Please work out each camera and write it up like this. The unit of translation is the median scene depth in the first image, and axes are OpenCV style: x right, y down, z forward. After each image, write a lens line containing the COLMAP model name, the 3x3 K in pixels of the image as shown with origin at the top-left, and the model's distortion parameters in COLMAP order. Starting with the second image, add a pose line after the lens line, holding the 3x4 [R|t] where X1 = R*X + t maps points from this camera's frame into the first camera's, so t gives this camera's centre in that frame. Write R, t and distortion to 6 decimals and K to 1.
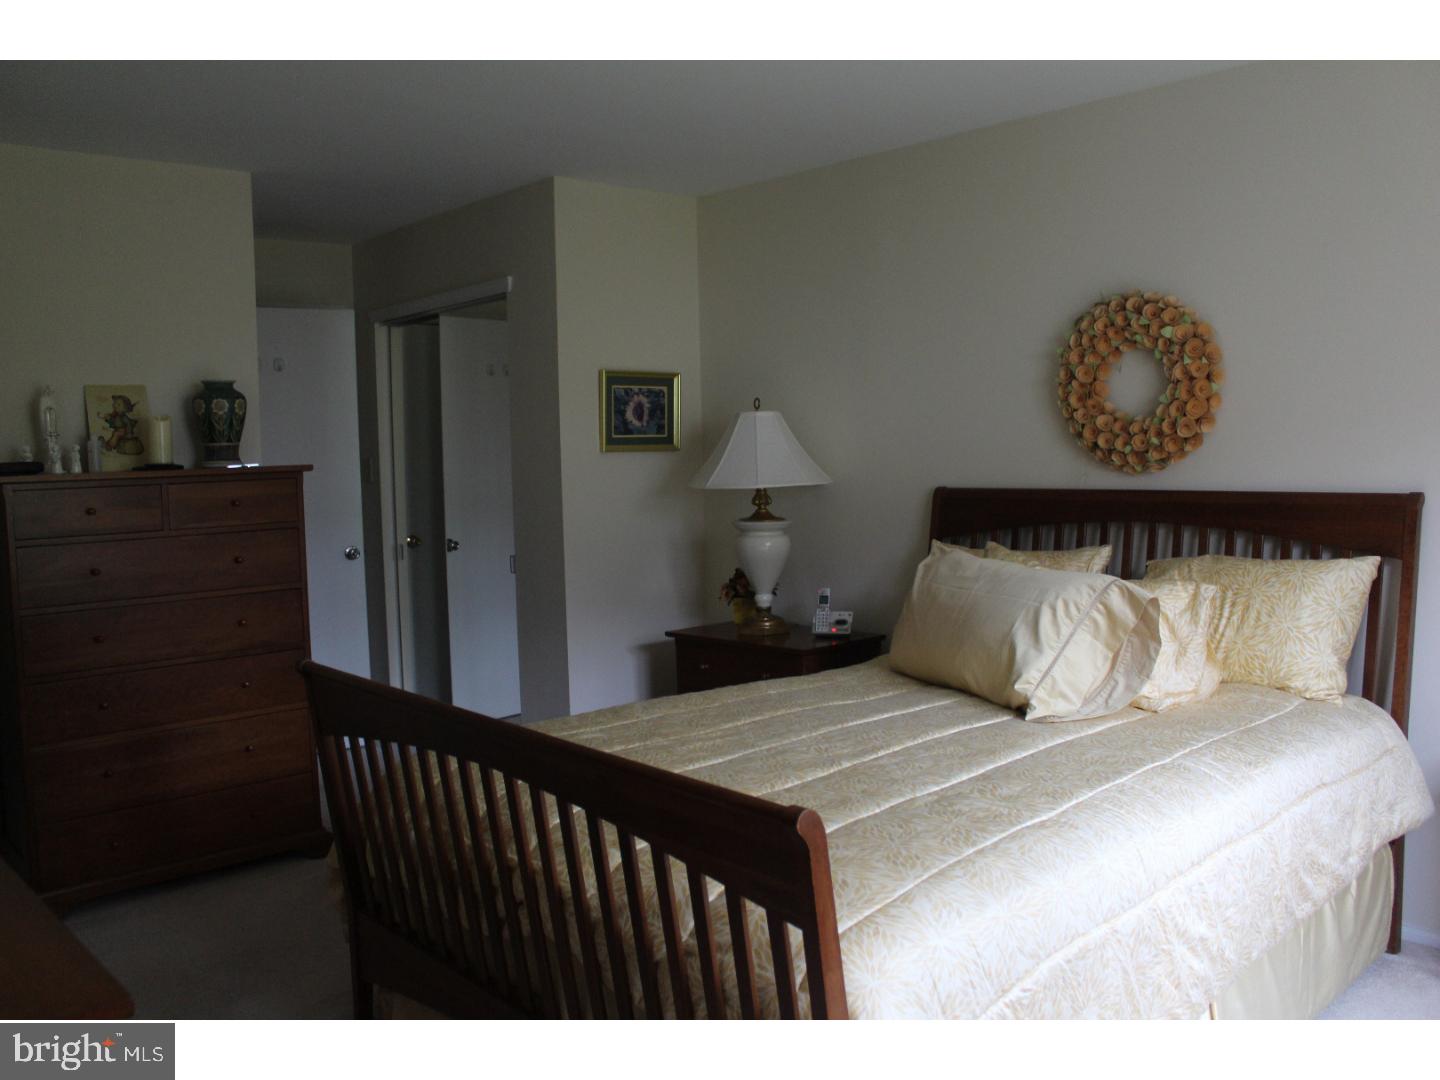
lens RADIAL K [[1229.4, 0, 720.0], [0, 1229.4, 540.0], [0, 0, 1]] dist [-0.184508, 0.123971]
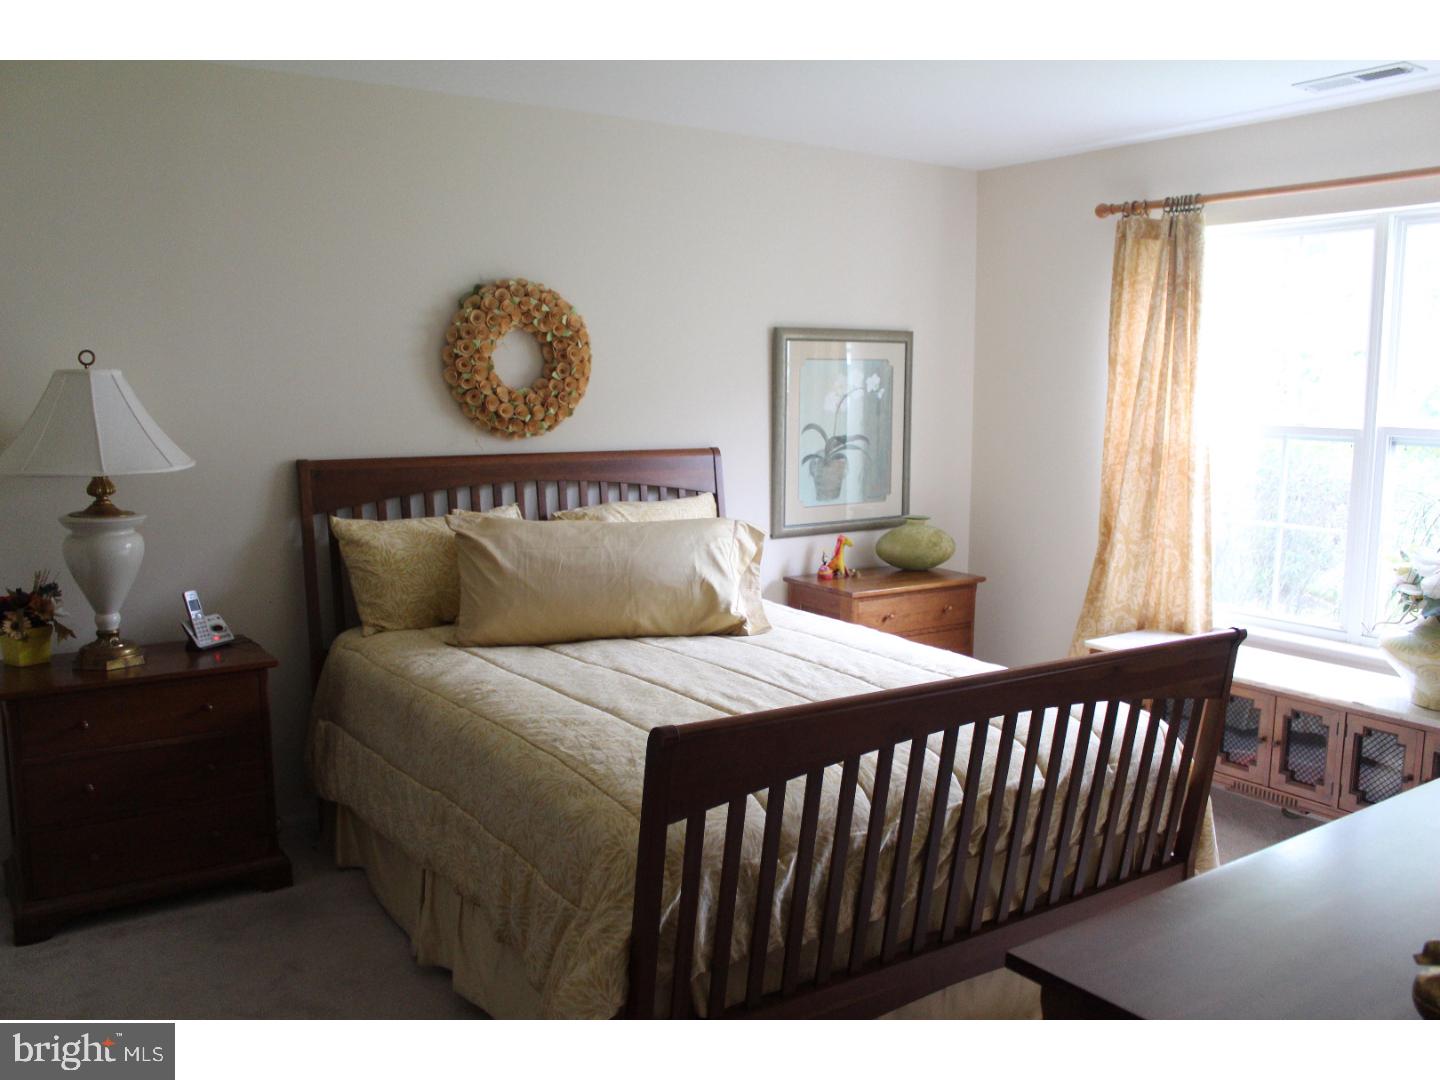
lens RADIAL K [[1229.4, 0, 720.0], [0, 1229.4, 540.0], [0, 0, 1]] dist [-0.184508, 0.123971]
pose [[0.072685, -0.097630, 0.992565, -0.797102], [0.054019, 0.994122, 0.093827, -0.059071], [-0.995891, 0.046798, 0.077532, 0.696777]]
